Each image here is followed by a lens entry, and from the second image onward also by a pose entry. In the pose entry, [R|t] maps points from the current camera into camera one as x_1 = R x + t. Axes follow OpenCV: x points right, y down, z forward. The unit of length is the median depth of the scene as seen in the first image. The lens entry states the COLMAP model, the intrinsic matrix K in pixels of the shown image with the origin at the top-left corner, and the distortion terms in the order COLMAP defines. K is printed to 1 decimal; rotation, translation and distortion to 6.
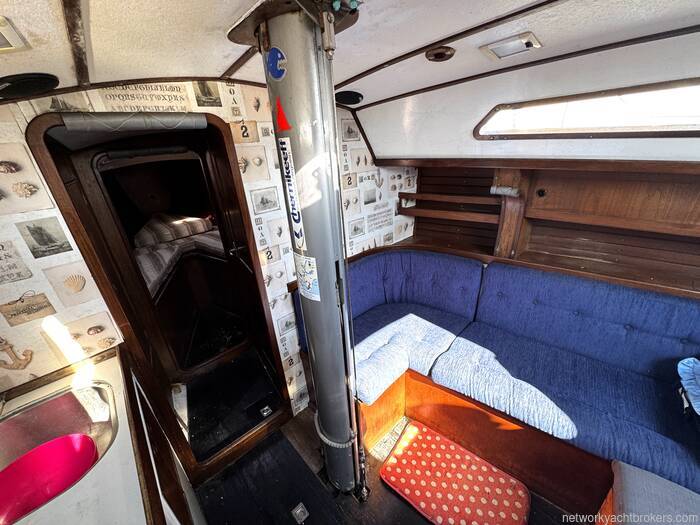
lens RADIAL K [[280.1, 0, 350.0], [0, 280.1, 262.5], [0, 0, 1]] dist [-0.003482, -0.000154]
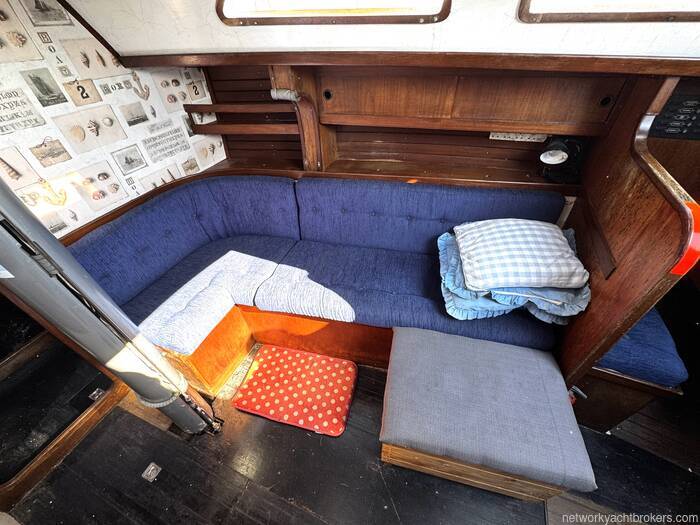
lens RADIAL K [[280.1, 0, 350.0], [0, 280.1, 262.5], [0, 0, 1]] dist [-0.003482, -0.000154]
pose [[0.904967, -0.260306, 0.336564, 0.244780], [0.159251, 0.940746, 0.299392, 0.011847], [-0.394555, -0.217342, 0.892798, 0.001998]]
